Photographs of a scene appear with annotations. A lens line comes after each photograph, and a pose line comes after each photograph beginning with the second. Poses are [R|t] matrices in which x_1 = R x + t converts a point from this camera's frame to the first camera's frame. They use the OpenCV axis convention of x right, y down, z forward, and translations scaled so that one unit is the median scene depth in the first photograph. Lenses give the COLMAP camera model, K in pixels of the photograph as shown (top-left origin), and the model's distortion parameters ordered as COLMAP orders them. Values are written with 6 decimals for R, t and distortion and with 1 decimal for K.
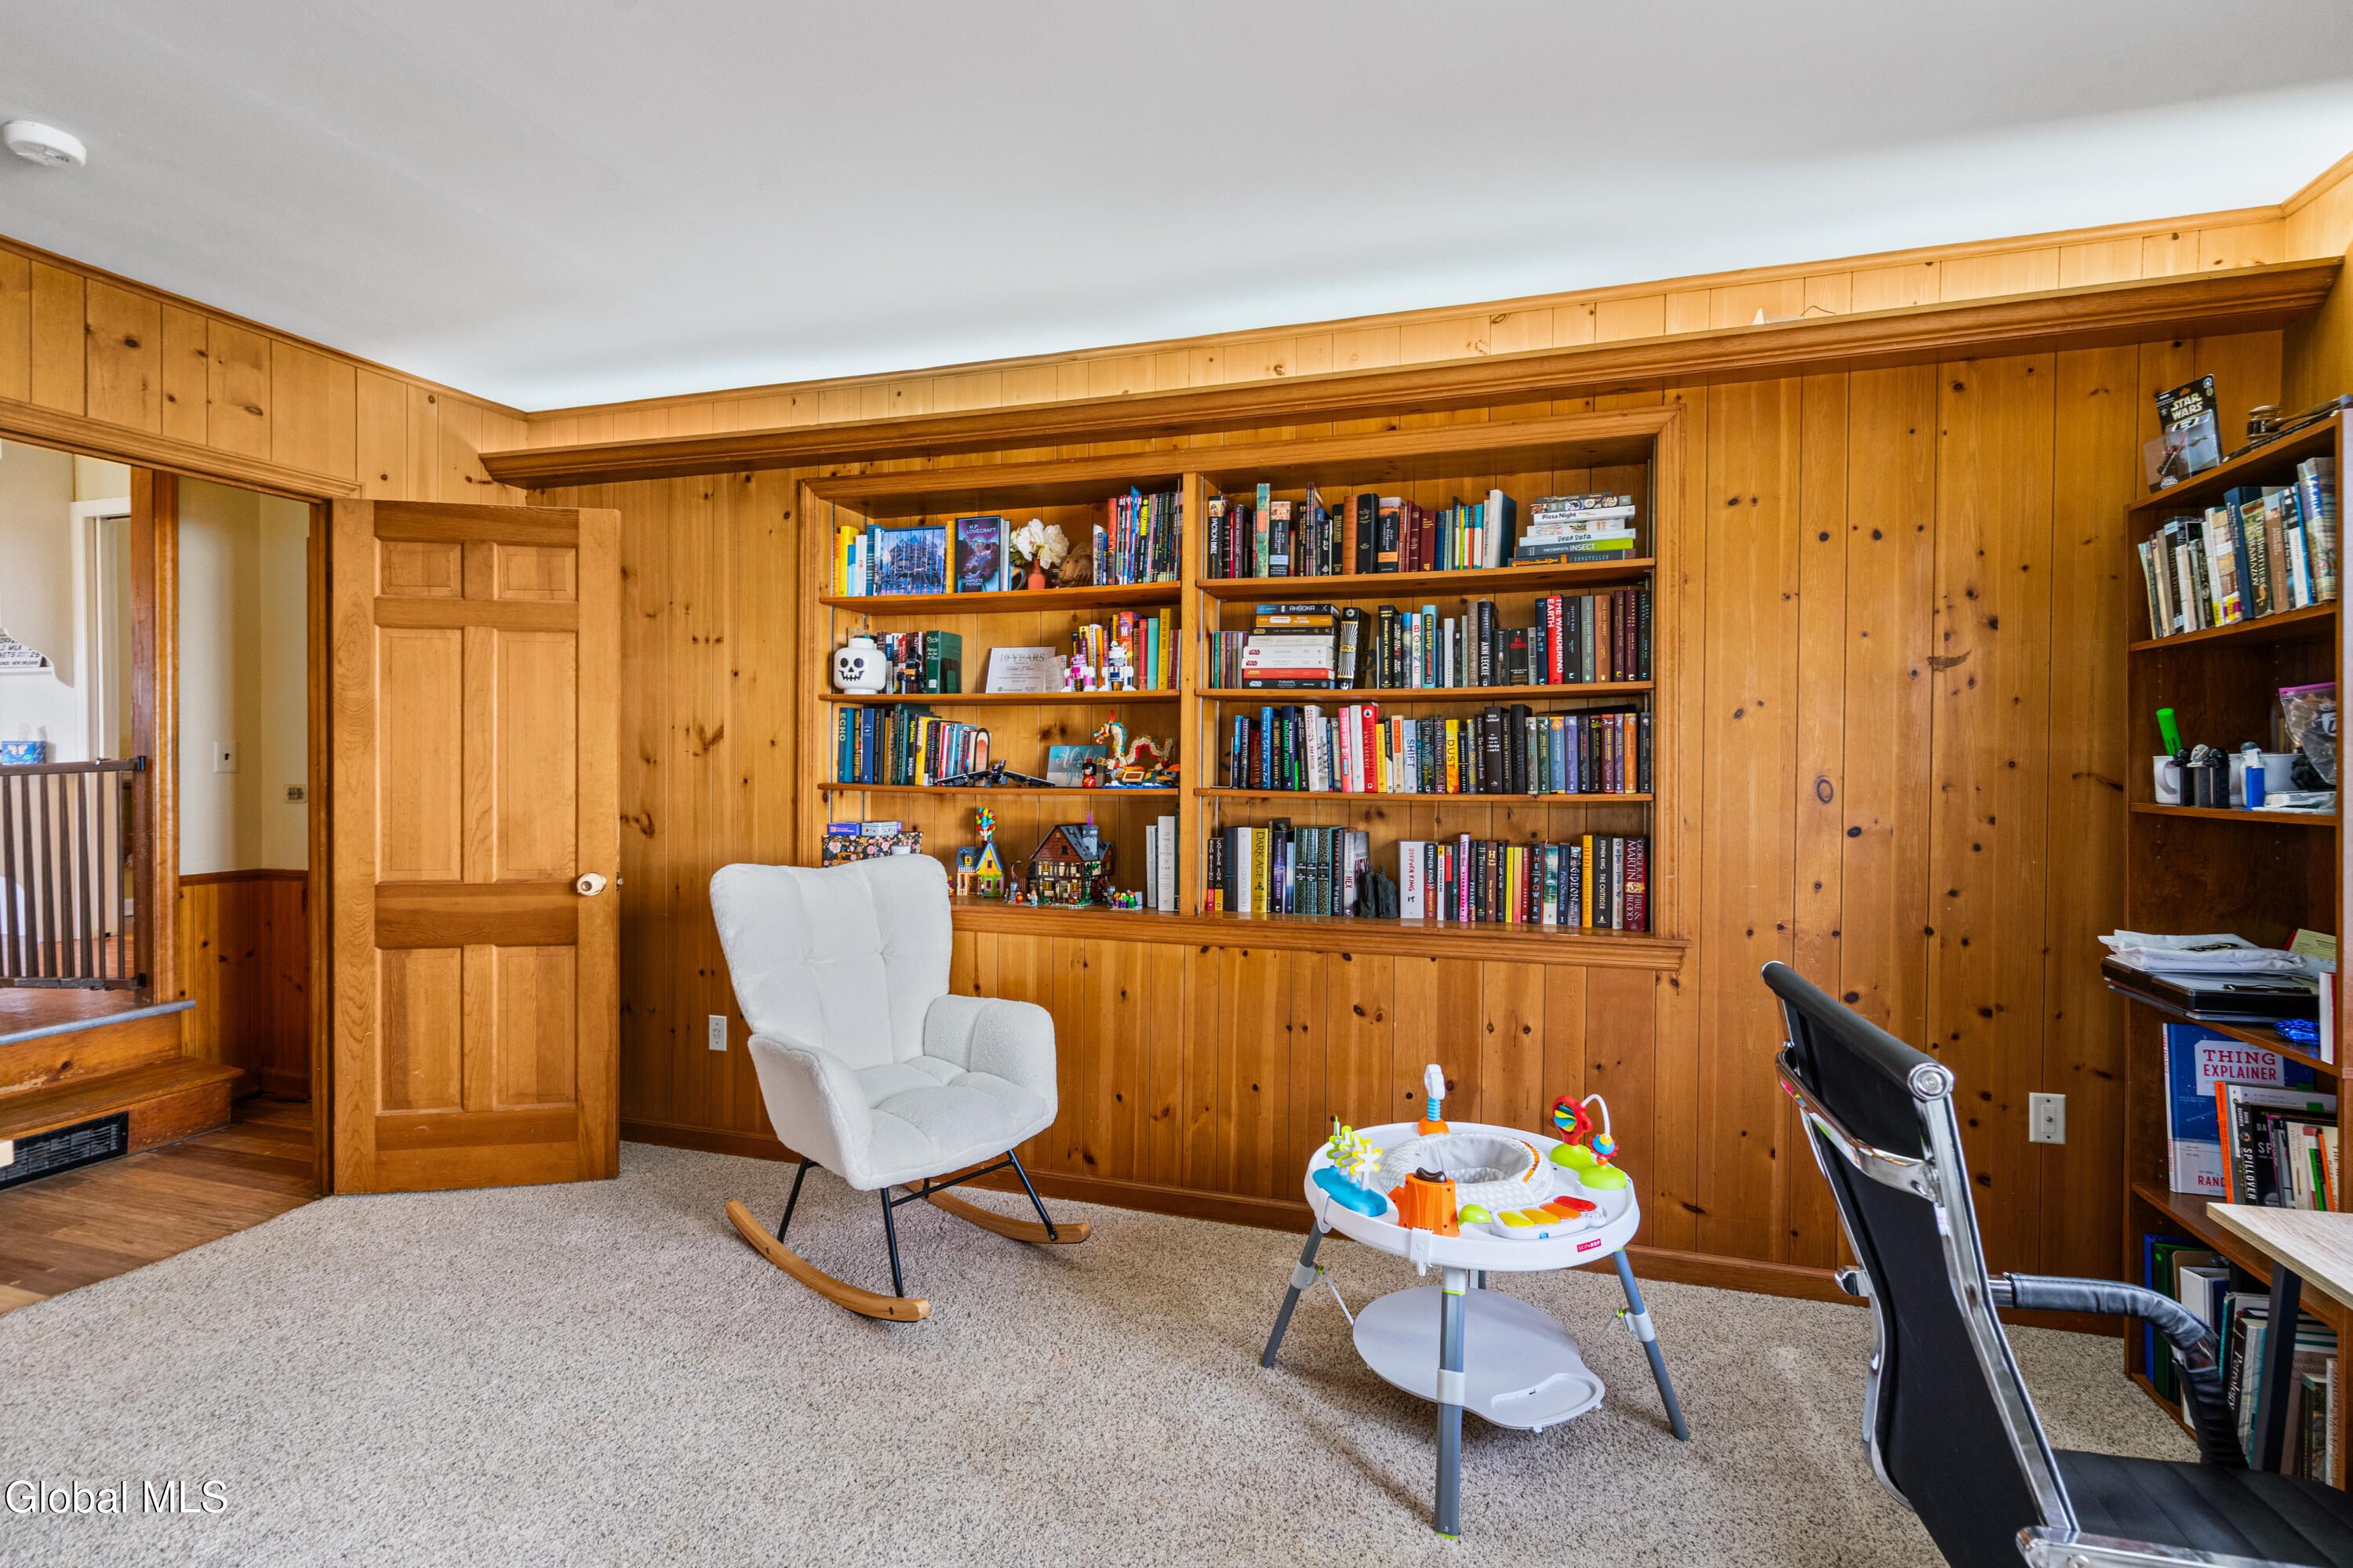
lens RADIAL K [[1056.2, 0, 1178.4], [0, 1056.2, 774.7], [0, 0, 1]] dist [0.000879, 0.000056]
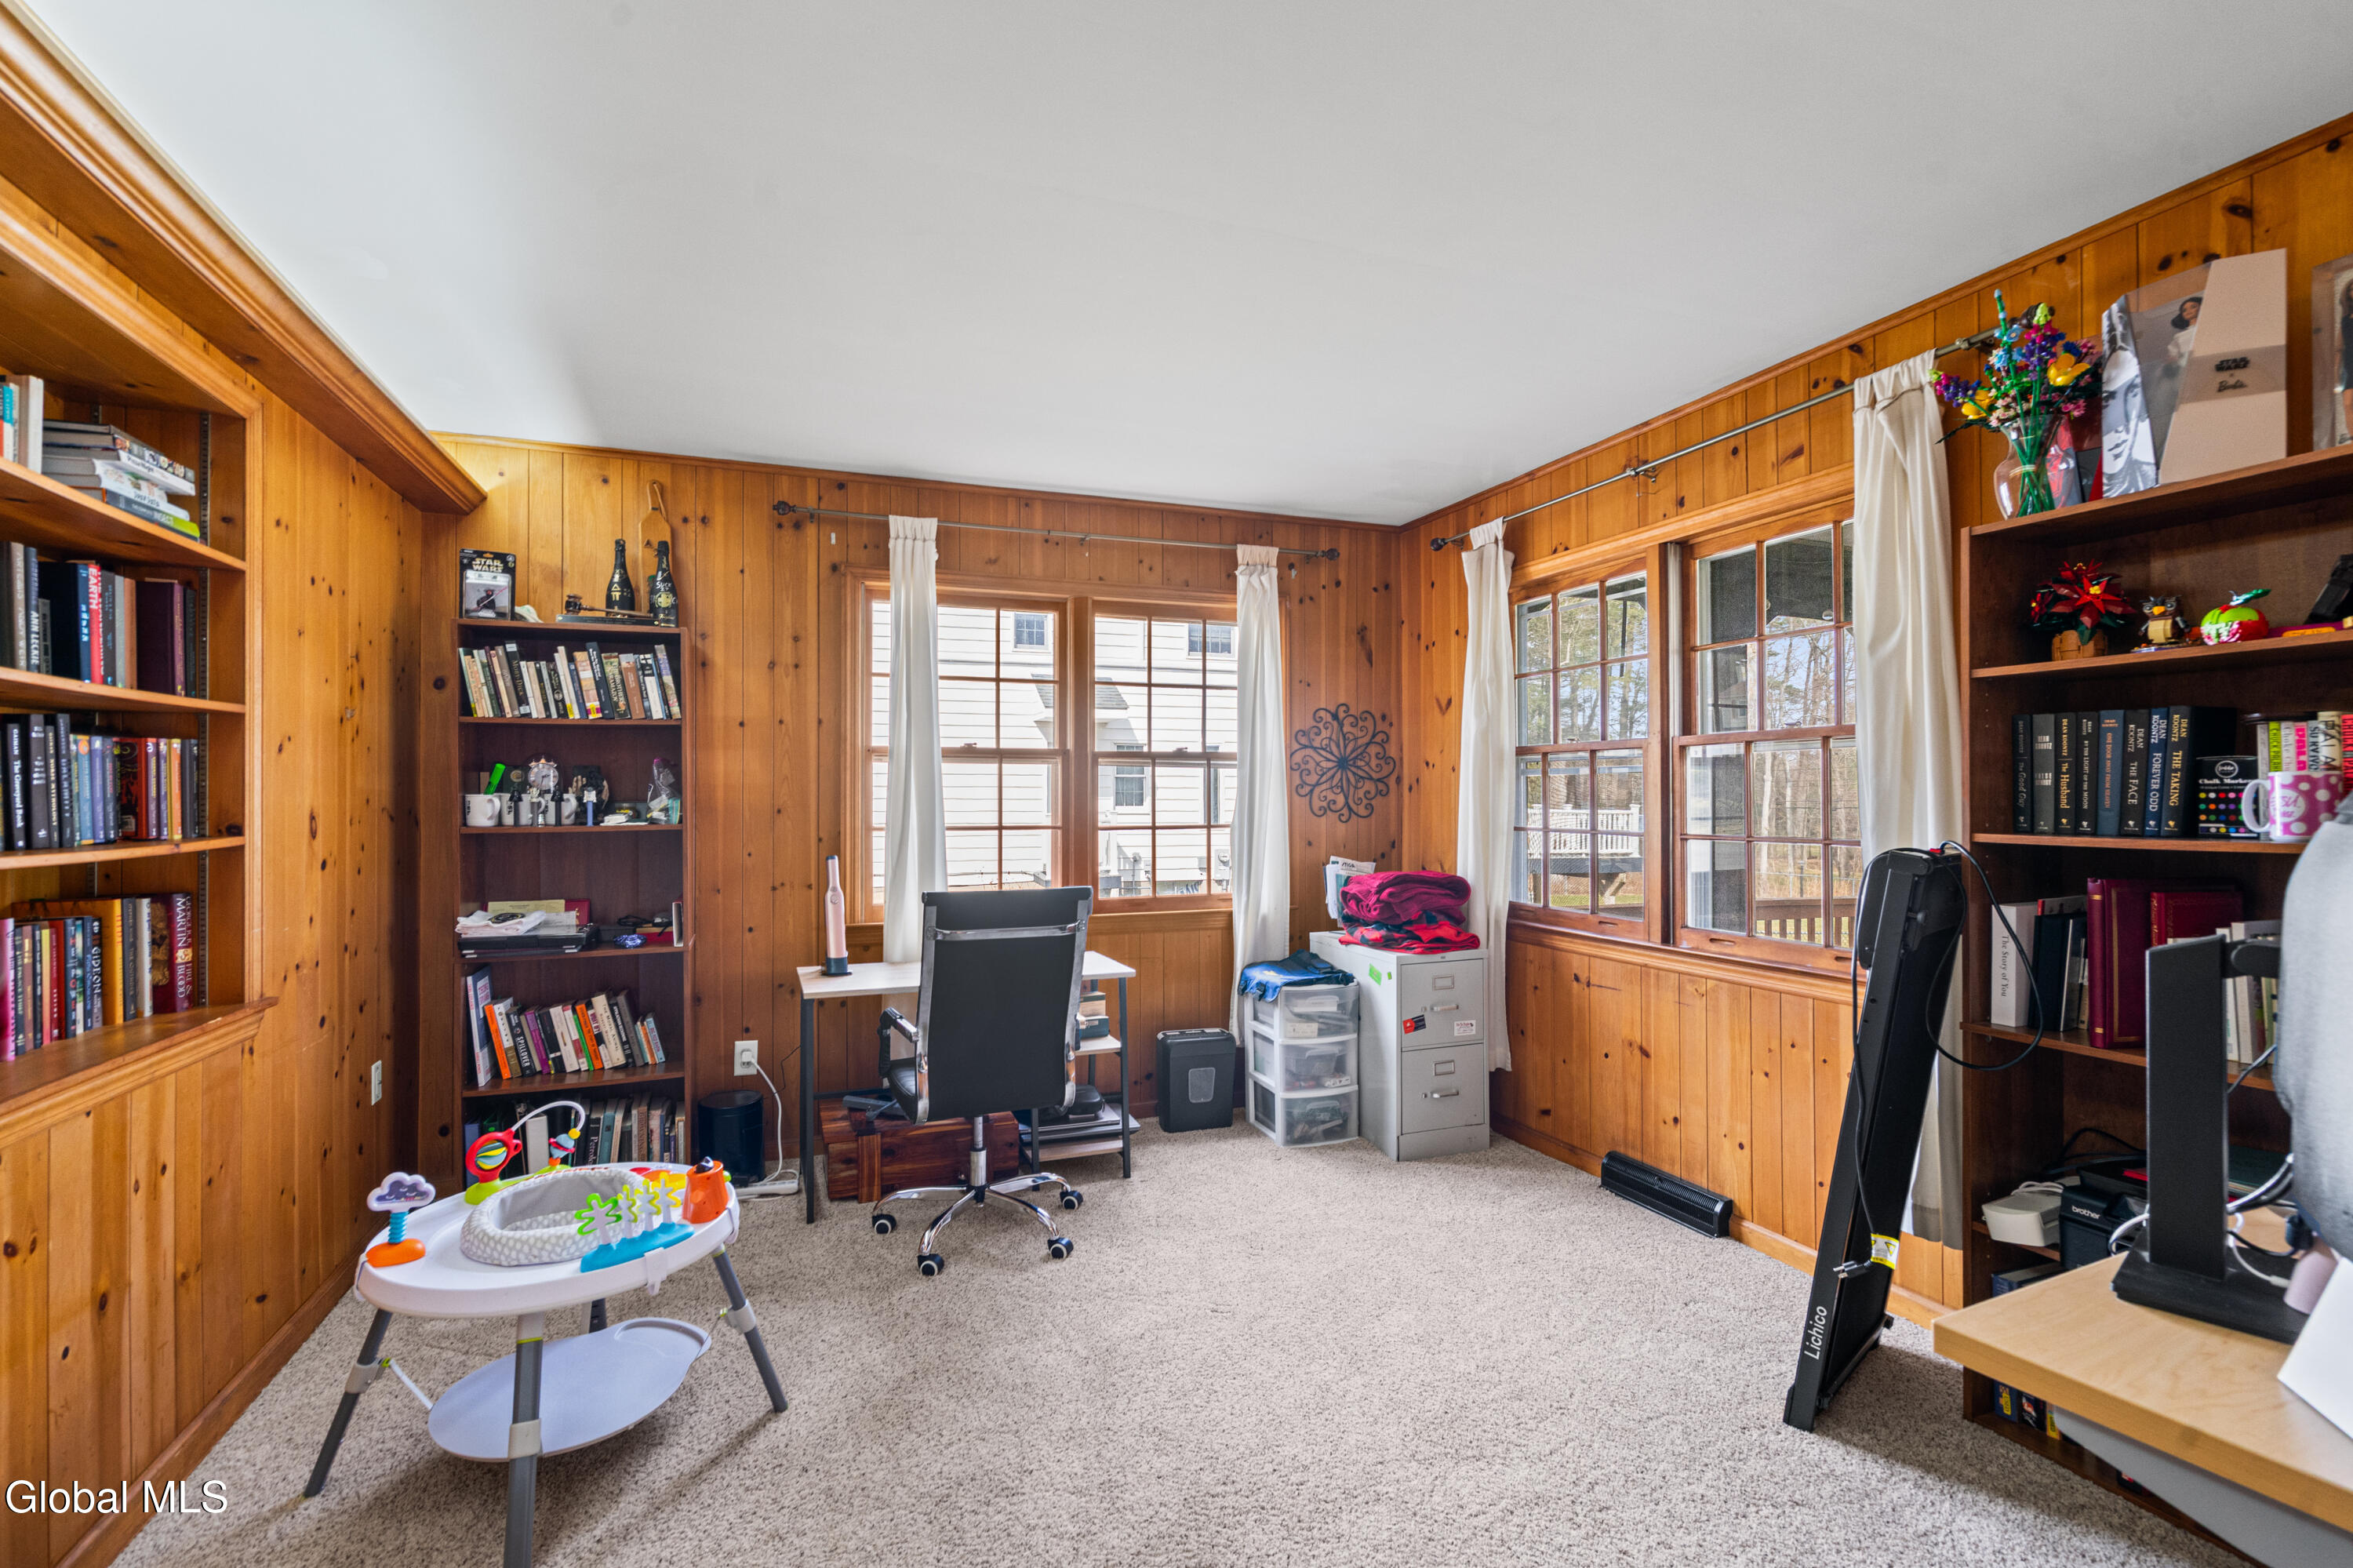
lens RADIAL K [[1056.2, 0, 1175.7], [0, 1056.2, 794.3], [0, 0, 1]] dist [0.000879, 0.000056]
pose [[-0.614668, 0.007164, 0.788754, -0.690087], [0.017658, 0.999833, 0.004680, -0.006356], [-0.788589, 0.016805, -0.614691, 0.927970]]
